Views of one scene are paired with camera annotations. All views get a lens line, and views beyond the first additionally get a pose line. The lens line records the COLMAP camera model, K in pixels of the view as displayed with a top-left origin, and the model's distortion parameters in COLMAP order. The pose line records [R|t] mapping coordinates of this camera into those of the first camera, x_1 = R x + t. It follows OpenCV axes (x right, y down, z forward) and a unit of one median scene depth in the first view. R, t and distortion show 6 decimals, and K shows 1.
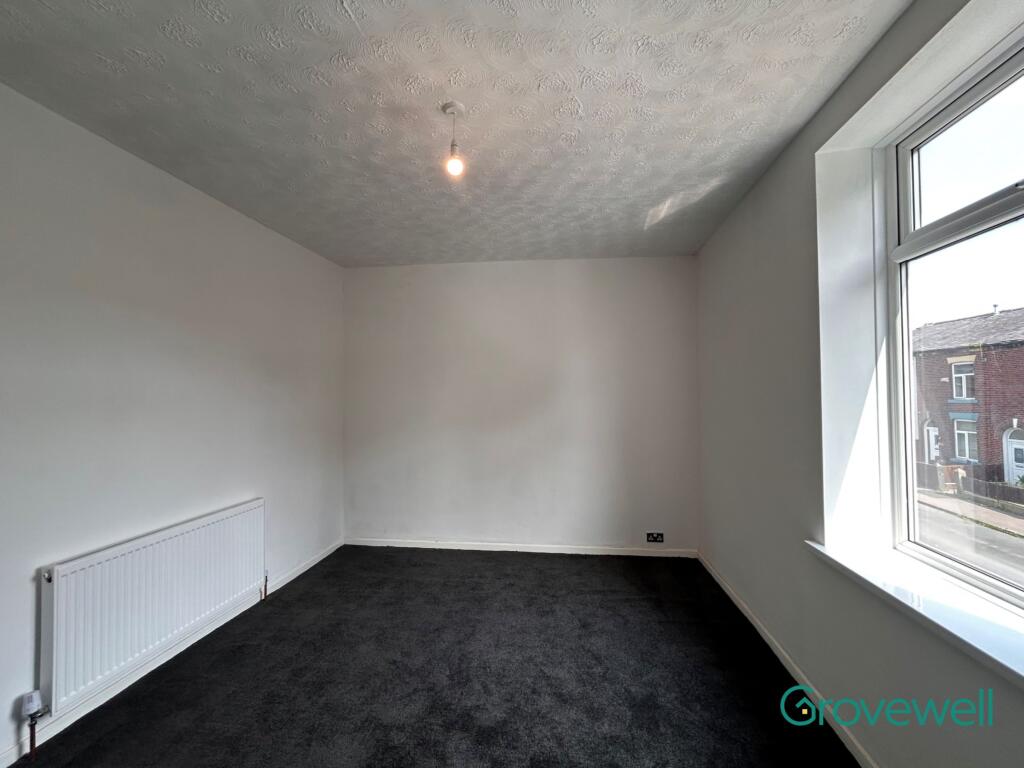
lens RADIAL K [[416.0, 0, 514.1], [0, 416.0, 389.9], [0, 0, 1]] dist [-0.001160, 0.001450]
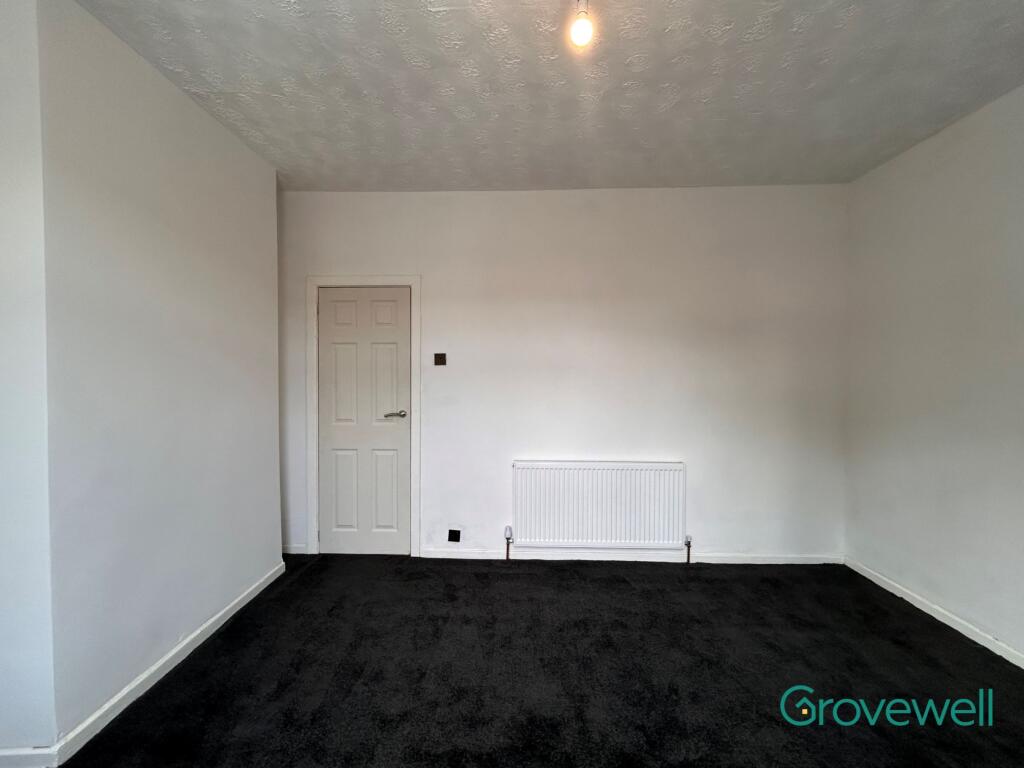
lens RADIAL K [[416.0, 0, 509.7], [0, 416.0, 387.6], [0, 0, 1]] dist [-0.001160, 0.001450]
pose [[0.096893, 0.038224, -0.994561, 0.357466], [0.014636, 0.999100, 0.039824, 0.029951], [0.995187, -0.018415, 0.096247, 0.490047]]
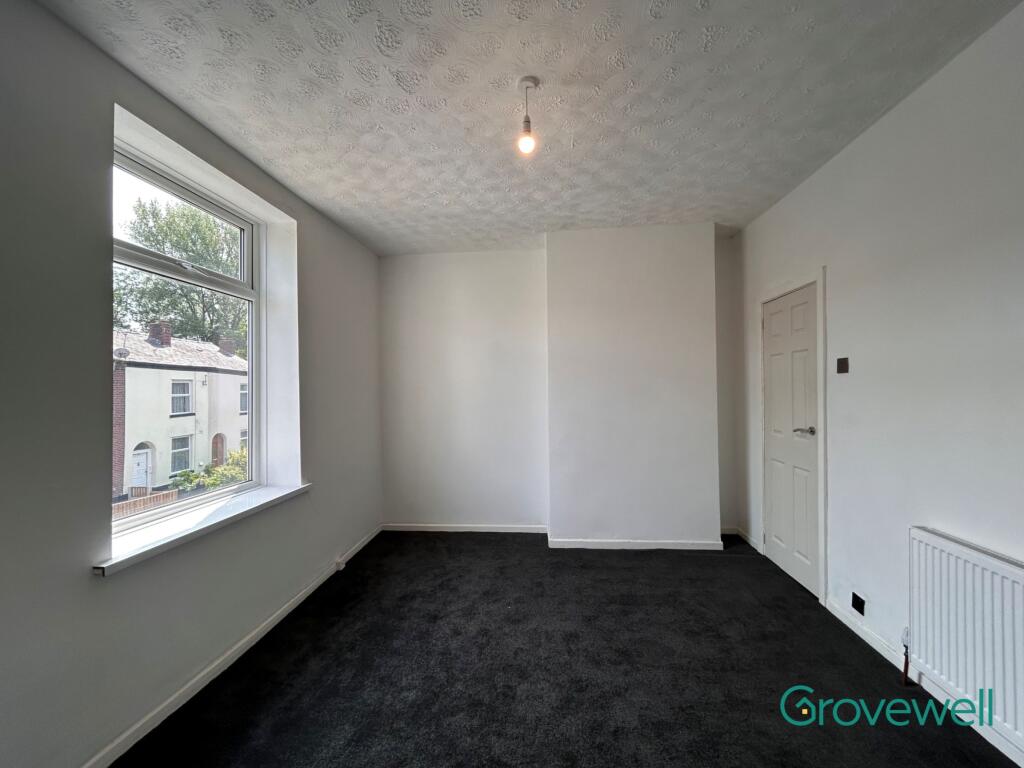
lens RADIAL K [[416.0, 0, 511.4], [0, 416.0, 383.2], [0, 0, 1]] dist [-0.001160, 0.001450]
pose [[-0.998812, 0.018704, -0.044993, -0.011188], [0.019716, 0.999560, -0.022149, 0.037805], [0.044559, -0.023010, -0.998742, 1.196496]]
